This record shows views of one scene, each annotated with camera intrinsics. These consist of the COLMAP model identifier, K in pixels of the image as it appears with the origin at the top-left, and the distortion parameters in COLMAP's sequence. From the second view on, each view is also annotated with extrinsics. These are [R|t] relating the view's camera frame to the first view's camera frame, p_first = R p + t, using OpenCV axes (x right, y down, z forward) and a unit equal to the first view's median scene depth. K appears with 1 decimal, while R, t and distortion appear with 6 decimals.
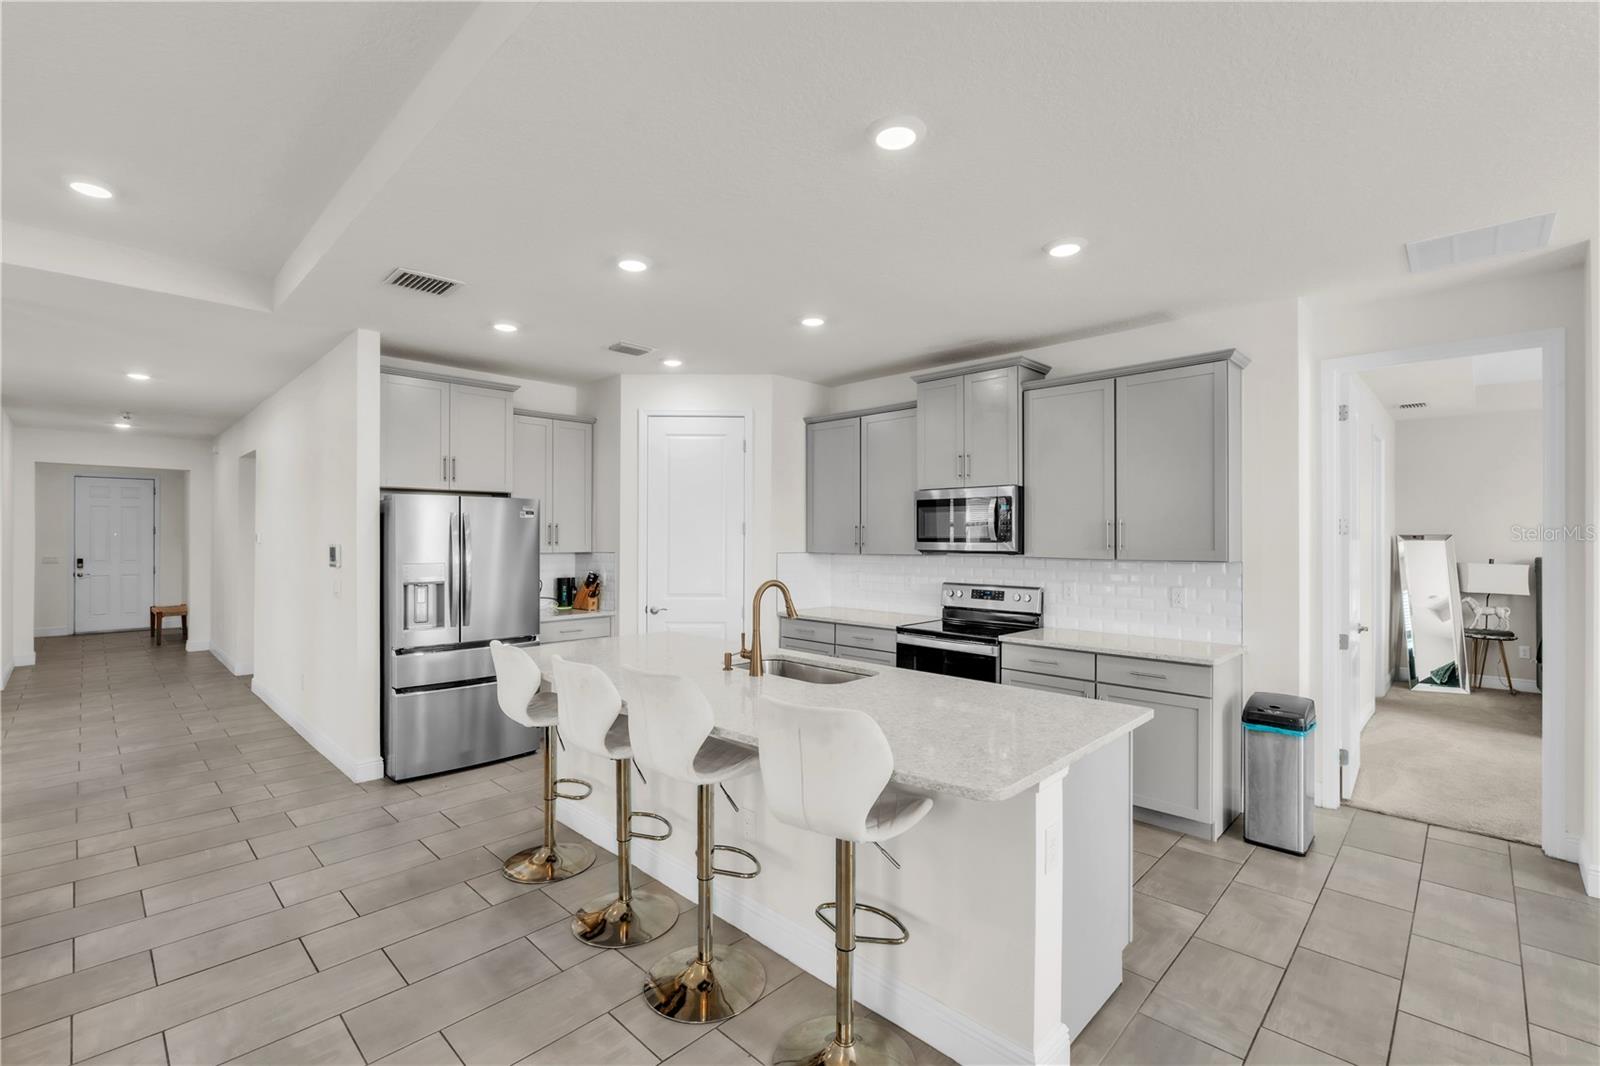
lens RADIAL K [[693.1, 0, 800.0], [0, 693.1, 533.0], [0, 0, 1]] dist [-0.006649, -0.000111]
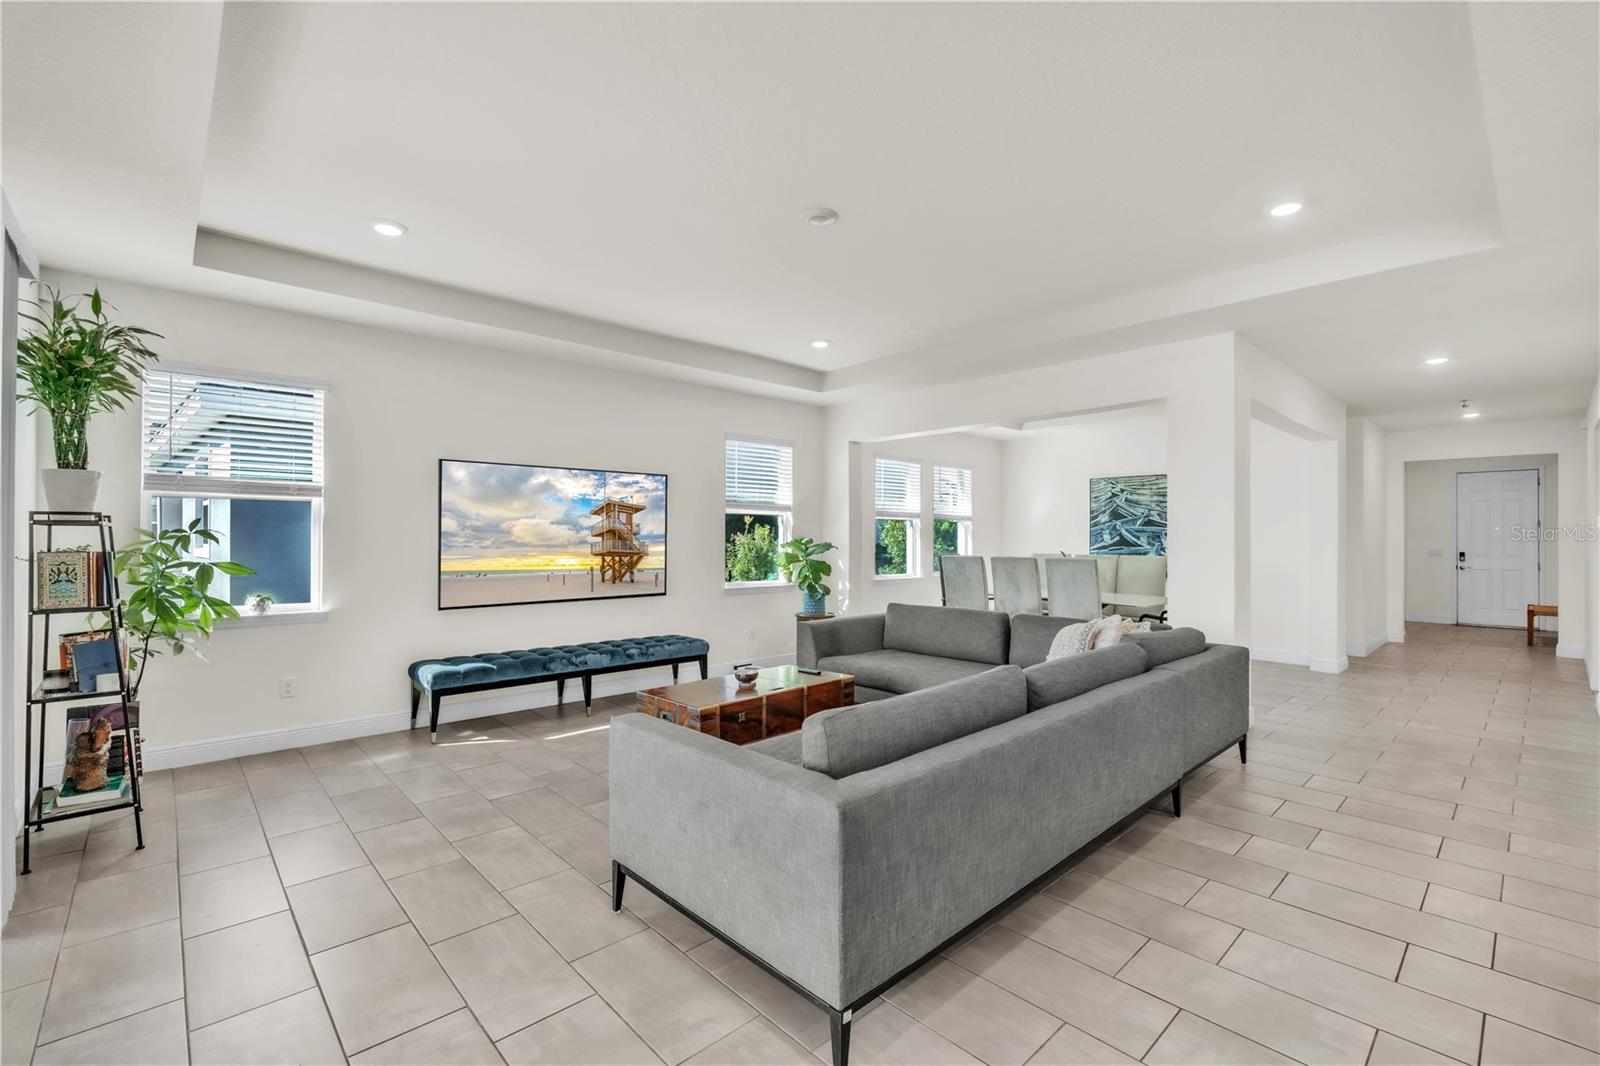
lens RADIAL K [[693.1, 0, 800.0], [0, 693.1, 533.0], [0, 0, 1]] dist [-0.006649, -0.000111]
pose [[-0.048870, -0.005941, -0.998787, 0.106888], [0.001812, 0.999980, -0.006037, 0.034209], [0.998804, -0.002105, -0.048858, 0.141400]]
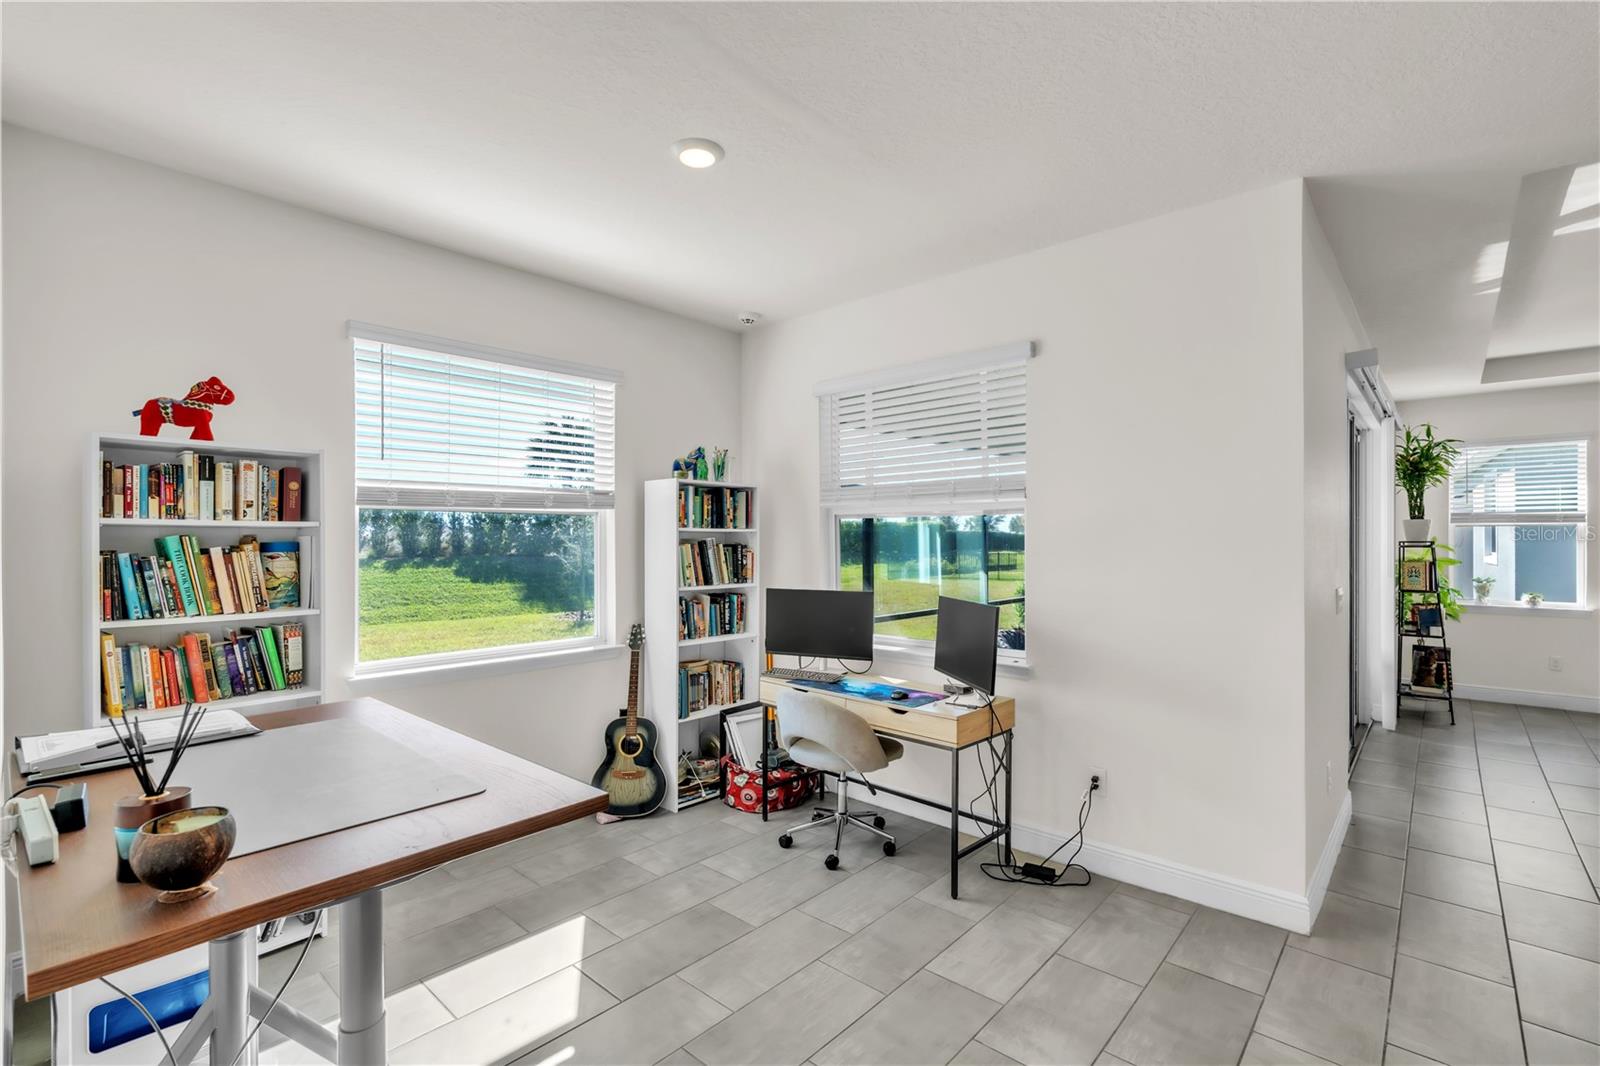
lens RADIAL K [[718.1, 0, 797.2], [0, 718.1, 539.6], [0, 0, 1]] dist [-0.001232, 0.000406]
pose [[-0.999225, -0.000894, -0.039351, 0.650902], [-0.000607, 0.999973, -0.007312, 0.018355], [0.039356, -0.007283, -0.999199, 0.665546]]
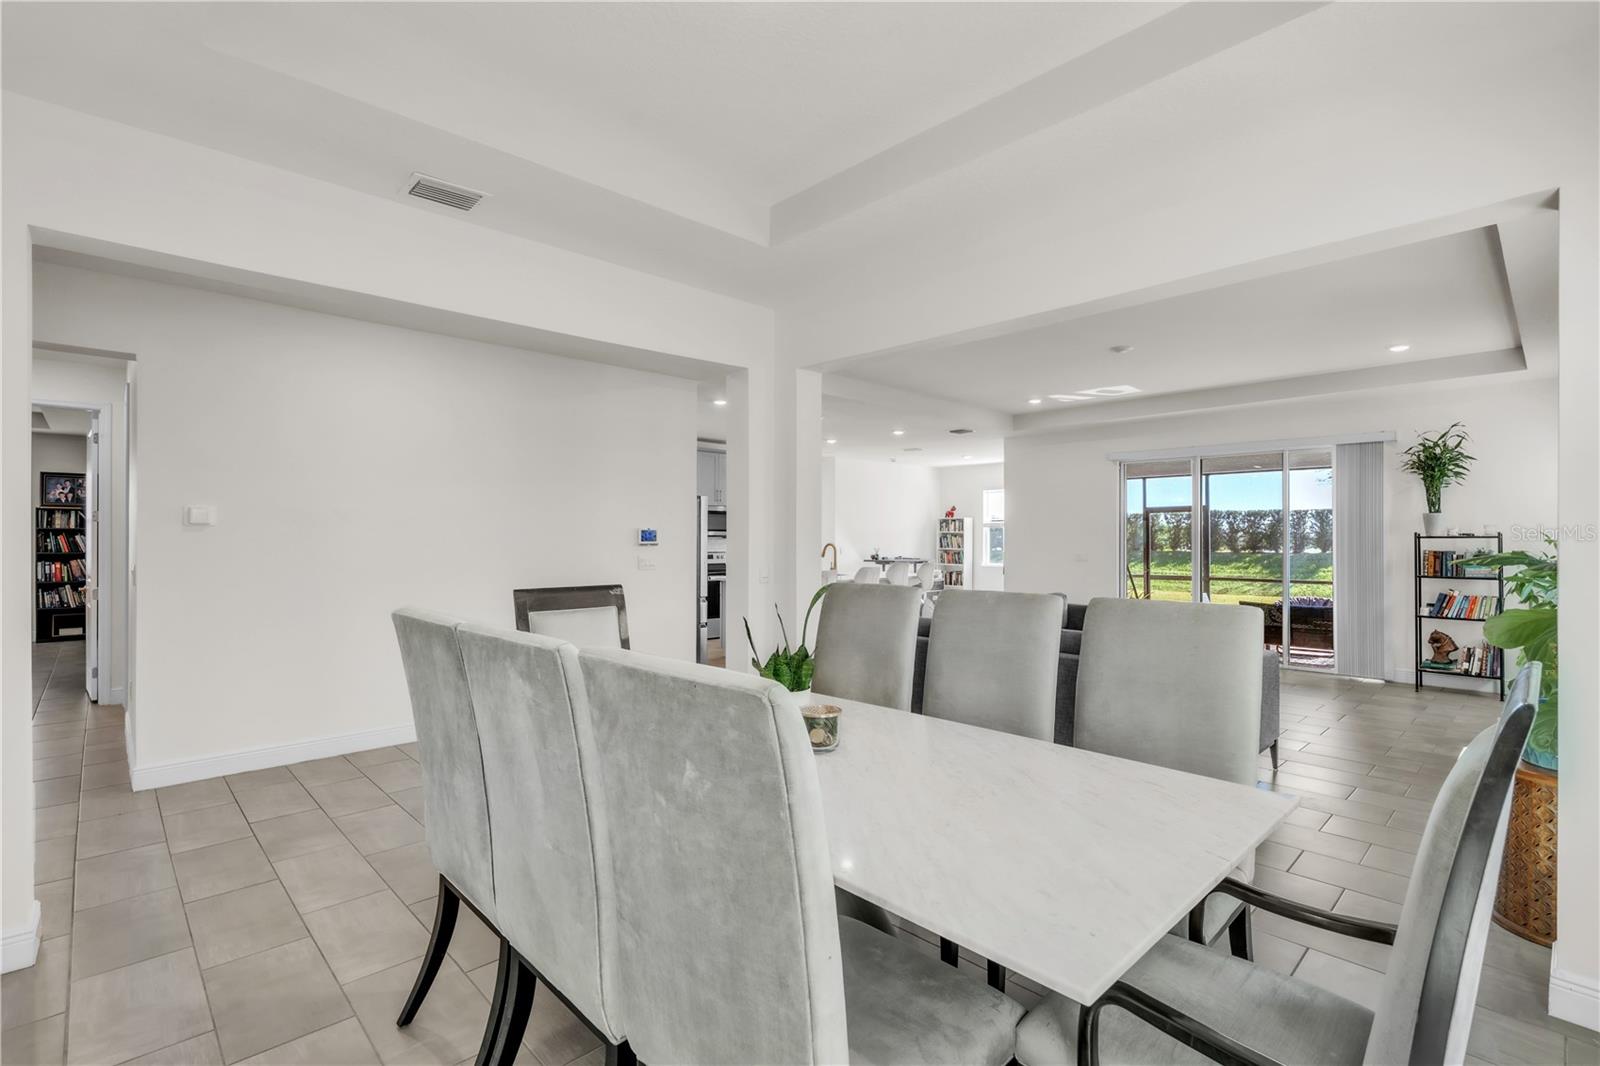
lens RADIAL K [[738.5, 0, 799.2], [0, 738.5, 534.1], [0, 0, 1]] dist [-0.003005, -0.000178]
pose [[0.032251, 0.004576, 0.999469, -1.956009], [-0.006205, 0.999971, -0.004379, 0.028128], [-0.999461, -0.006060, 0.032279, 0.654351]]
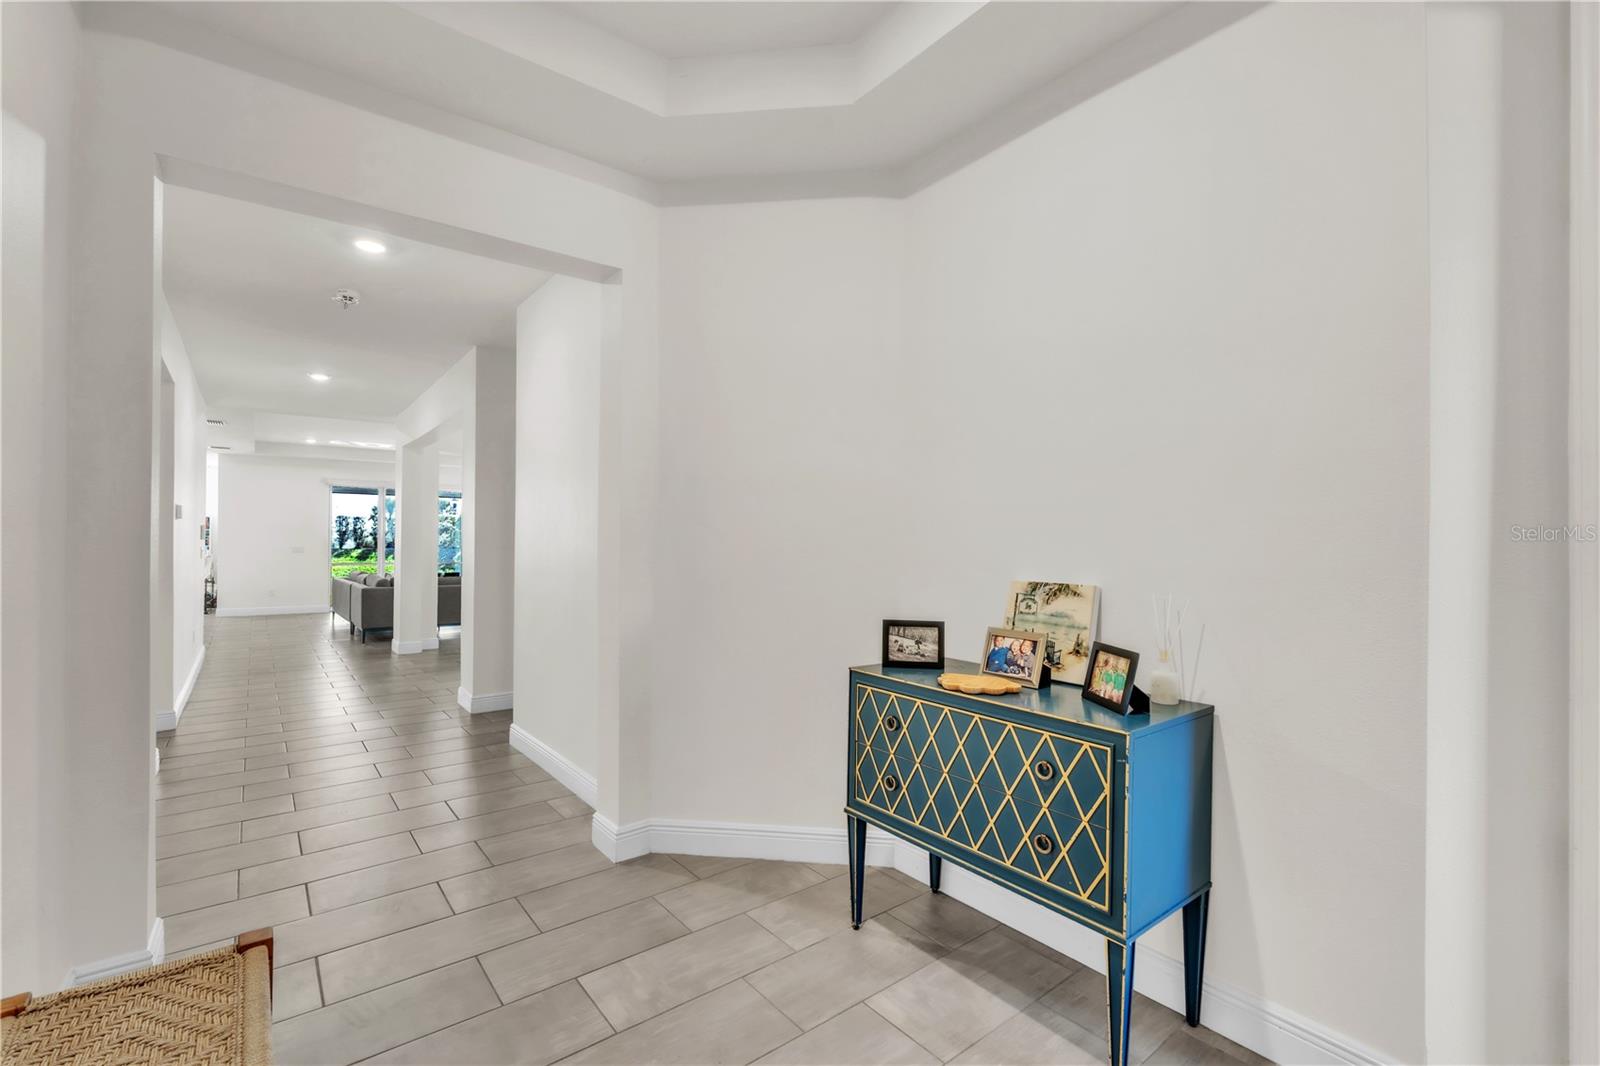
lens RADIAL K [[693.1, 0, 800.0], [0, 693.1, 533.0], [0, 0, 1]] dist [-0.006649, -0.000111]
pose [[-0.991929, -0.001737, 0.126784, -2.169405], [-0.003013, 0.999947, -0.009876, 0.039459], [-0.126760, -0.010178, -0.991881, 2.381655]]
